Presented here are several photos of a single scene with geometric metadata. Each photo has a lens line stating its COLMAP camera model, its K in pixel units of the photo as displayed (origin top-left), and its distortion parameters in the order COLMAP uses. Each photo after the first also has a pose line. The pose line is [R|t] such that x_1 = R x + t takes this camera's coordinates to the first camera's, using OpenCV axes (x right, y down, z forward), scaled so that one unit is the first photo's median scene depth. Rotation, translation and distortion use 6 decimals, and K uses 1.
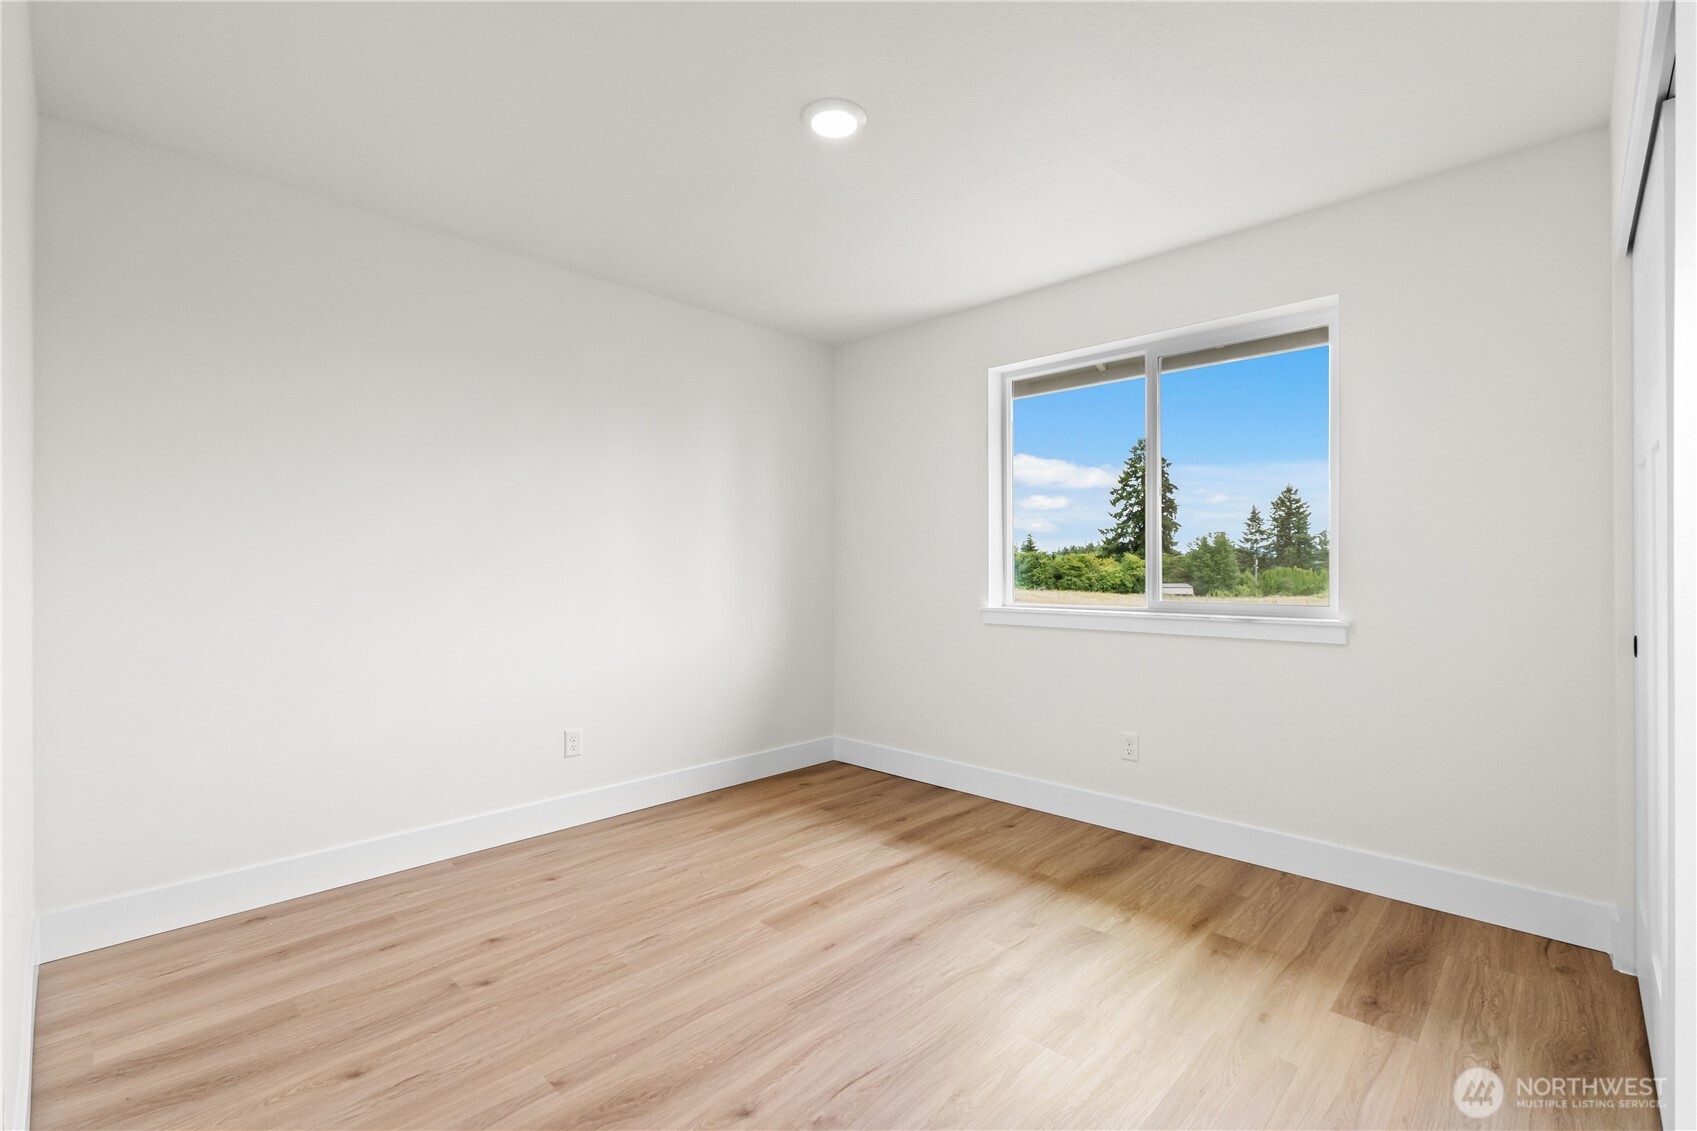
lens RADIAL K [[766.9, 0, 856.5], [0, 766.9, 568.7], [0, 0, 1]] dist [-0.001083, -0.000200]
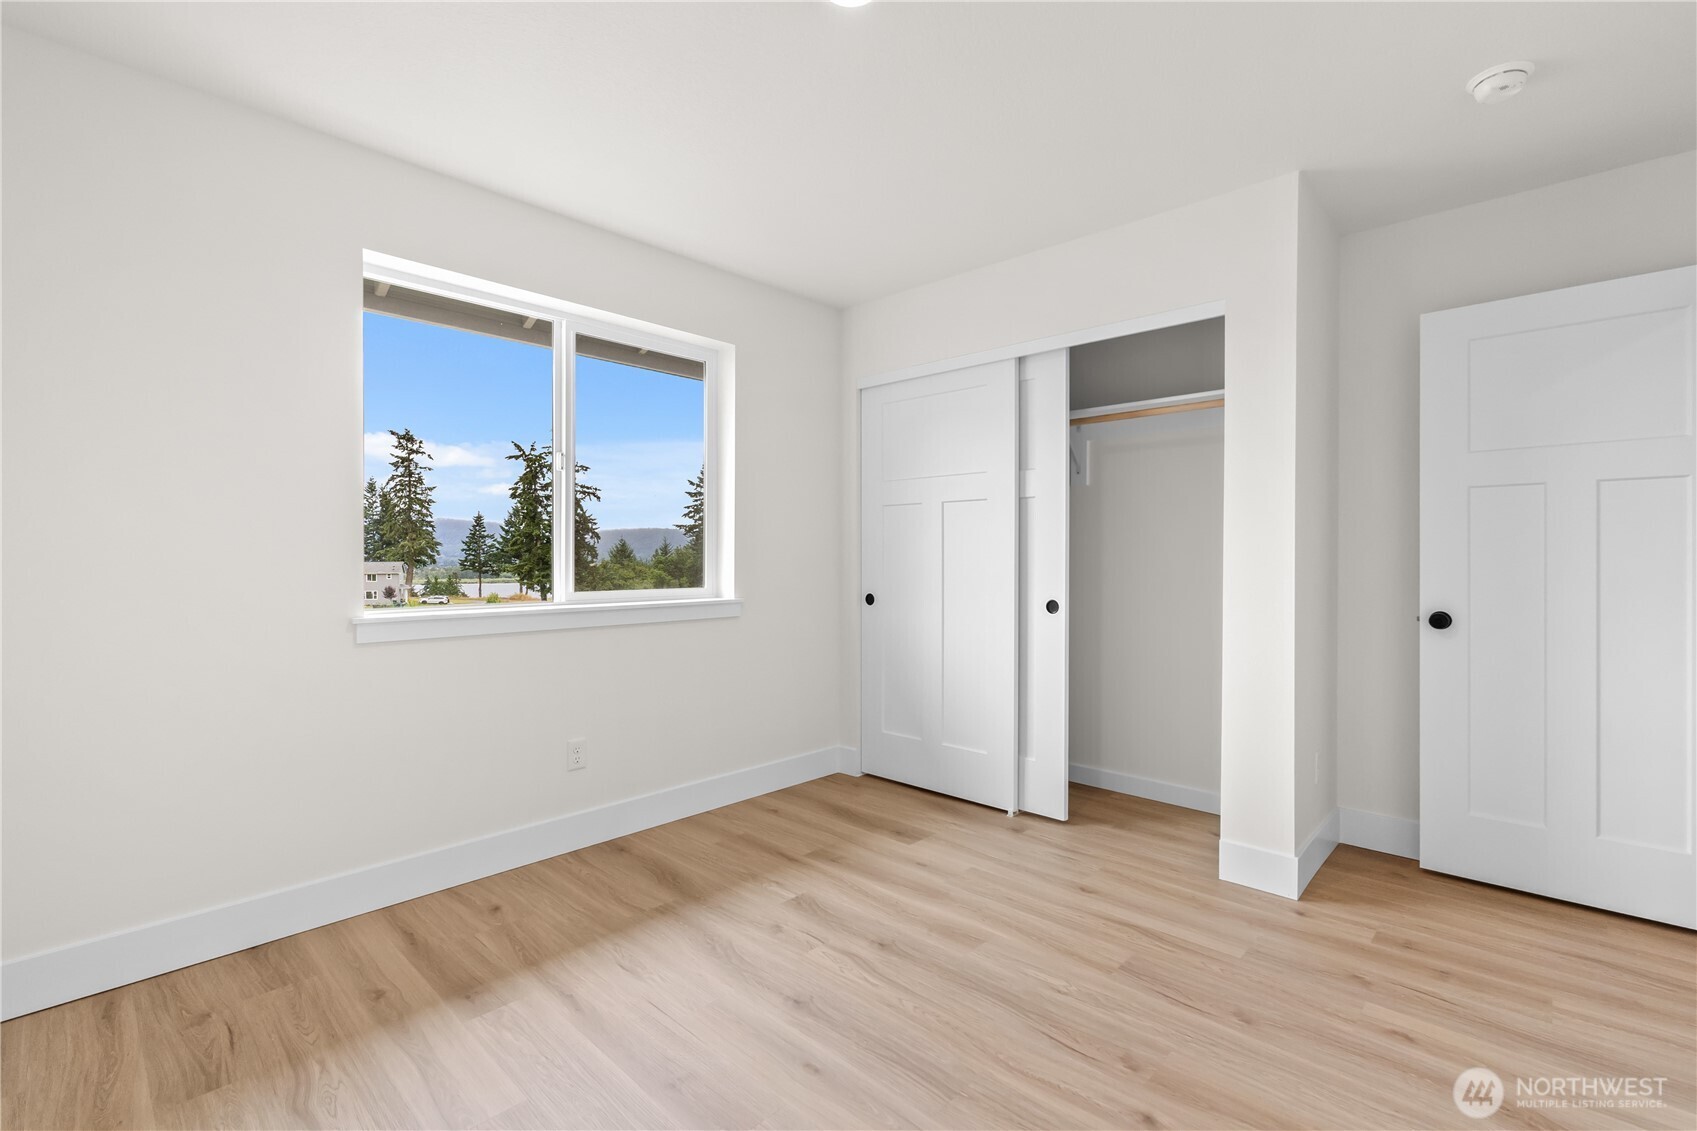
lens RADIAL K [[752.1, 0, 848.5], [0, 752.1, 565.5], [0, 0, 1]] dist [-0.001152, -0.000133]
pose [[-0.005681, -0.013641, 0.999891, -0.609433], [0.001308, 0.999906, 0.013648, -0.006199], [-0.999983, 0.001385, -0.005662, 0.772503]]
